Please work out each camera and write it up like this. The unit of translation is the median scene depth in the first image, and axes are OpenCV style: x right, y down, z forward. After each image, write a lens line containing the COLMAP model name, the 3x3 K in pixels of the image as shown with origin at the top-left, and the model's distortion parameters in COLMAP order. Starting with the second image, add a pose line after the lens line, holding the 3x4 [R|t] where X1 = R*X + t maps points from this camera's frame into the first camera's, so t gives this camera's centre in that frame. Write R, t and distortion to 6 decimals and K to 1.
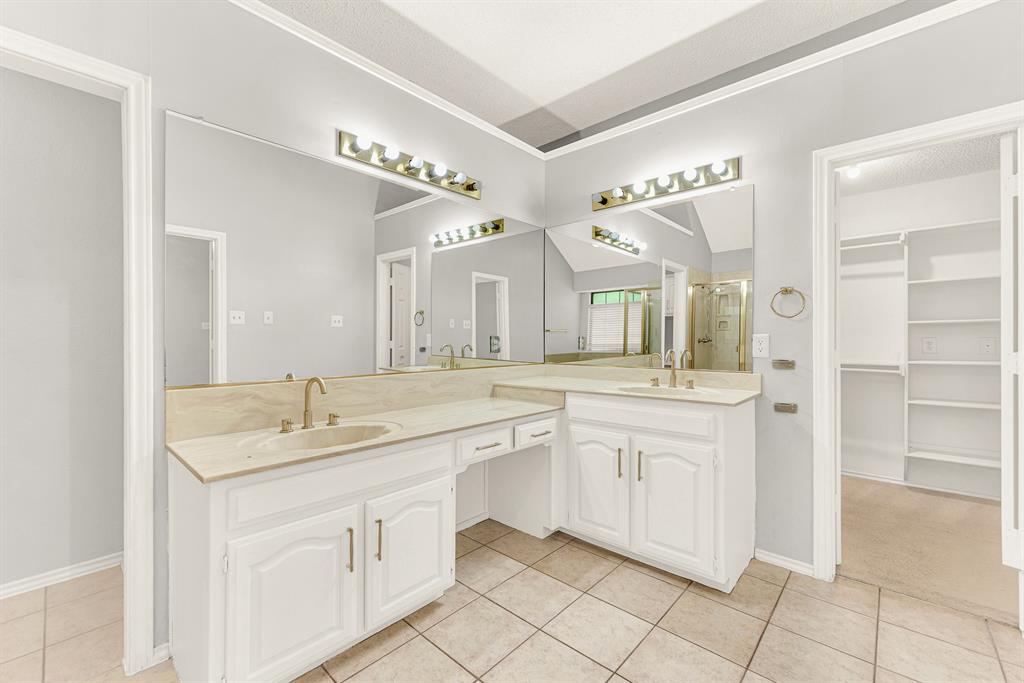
lens RADIAL K [[420.0, 0, 511.4], [0, 420.0, 340.7], [0, 0, 1]] dist [0.001884, -0.000002]
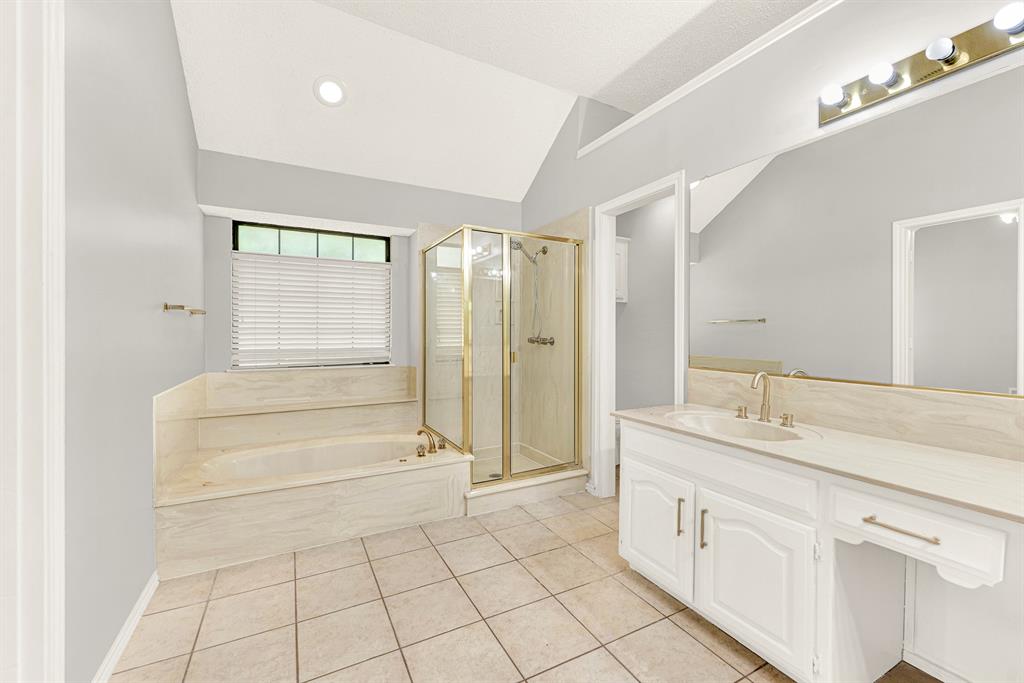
lens RADIAL K [[420.0, 0, 520.2], [0, 420.0, 333.2], [0, 0, 1]] dist [0.001884, -0.000002]
pose [[-0.320520, 0.000855, -0.947241, 0.552597], [-0.009061, 0.999951, 0.003969, -0.006475], [0.947198, 0.009855, -0.320497, 0.610680]]
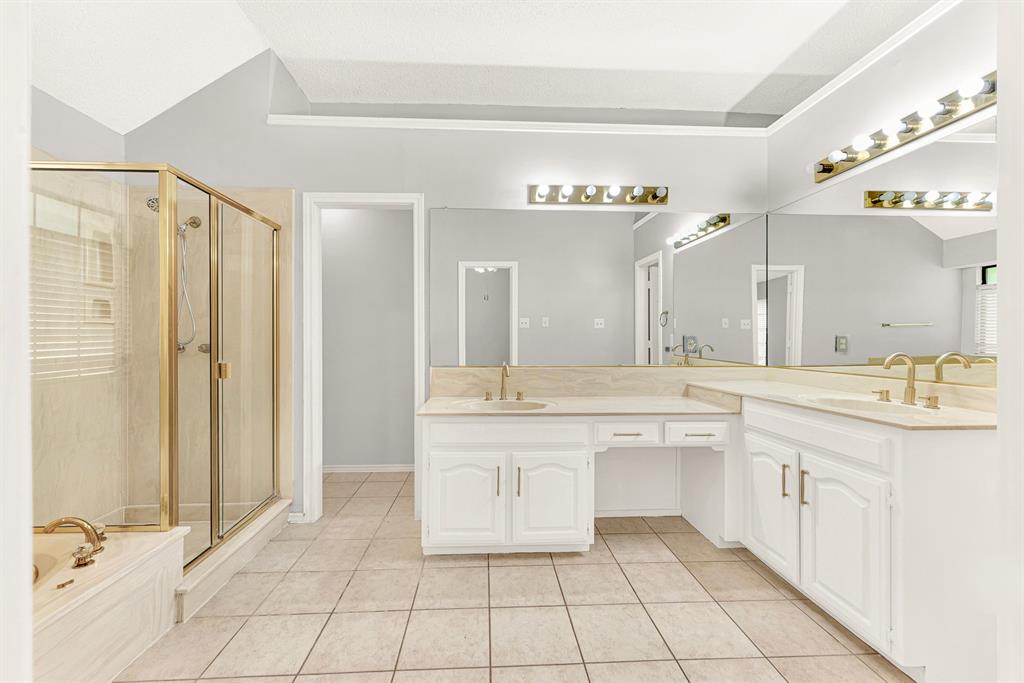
lens RADIAL K [[420.0, 0, 505.9], [0, 420.0, 342.4], [0, 0, 1]] dist [0.001884, -0.000002]
pose [[0.711519, 0.005928, -0.702642, 0.433722], [-0.003049, 0.999981, 0.005349, 0.001086], [0.702660, -0.001663, 0.711523, -0.020987]]
